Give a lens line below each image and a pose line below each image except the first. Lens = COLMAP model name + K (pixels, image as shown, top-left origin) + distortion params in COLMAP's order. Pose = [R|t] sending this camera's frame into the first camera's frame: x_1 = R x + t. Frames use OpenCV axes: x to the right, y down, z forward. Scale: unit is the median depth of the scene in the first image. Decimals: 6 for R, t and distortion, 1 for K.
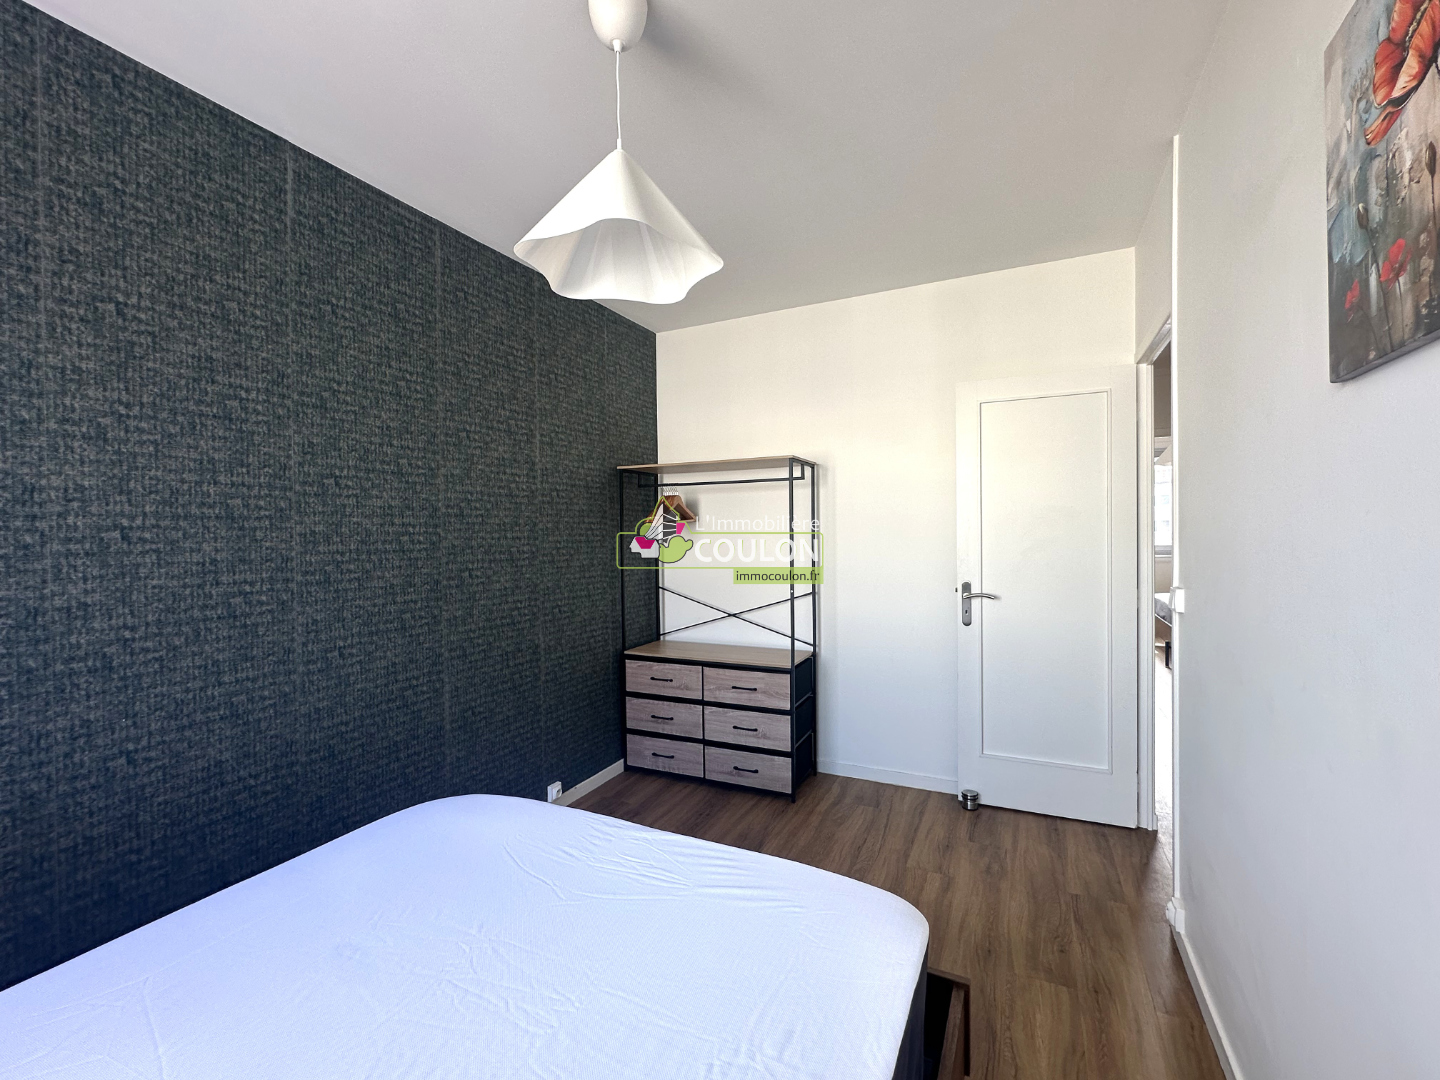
lens RADIAL K [[620.6, 0, 720.0], [0, 620.6, 540.0], [0, 0, 1]] dist [0.000334, 0.000167]
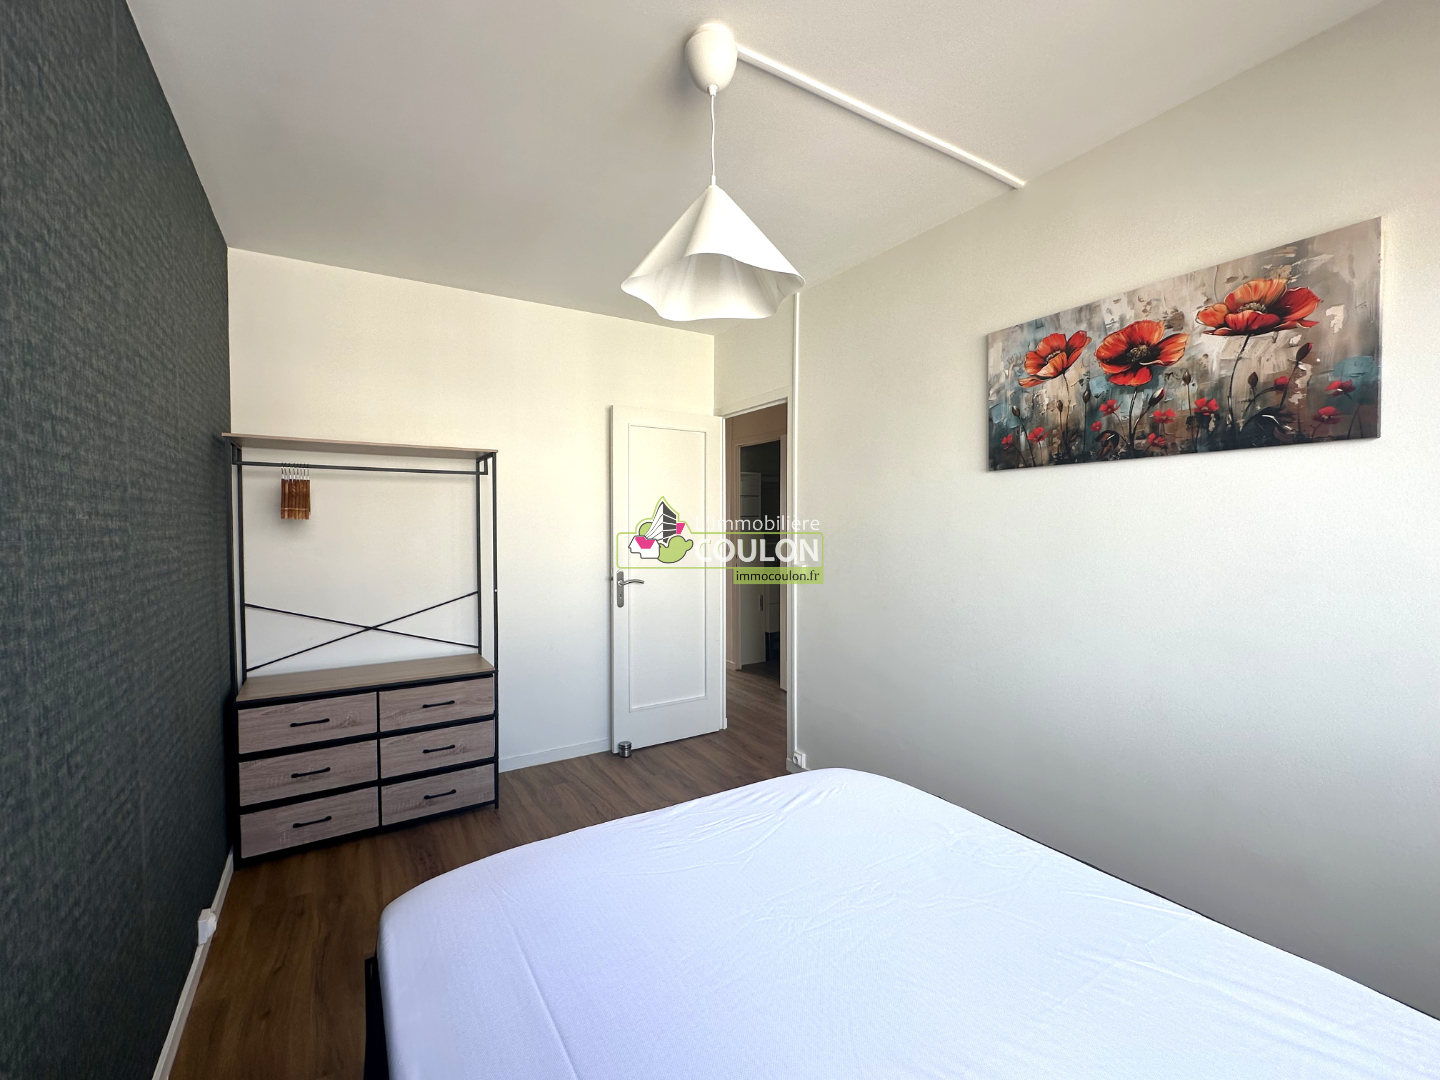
lens RADIAL K [[620.6, 0, 720.0], [0, 620.6, 540.0], [0, 0, 1]] dist [0.000334, 0.000167]
pose [[0.529541, -0.010815, 0.848215, -0.507151], [0.005302, 0.999941, 0.009440, -0.003403], [-0.848268, -0.000501, 0.529567, 0.186482]]
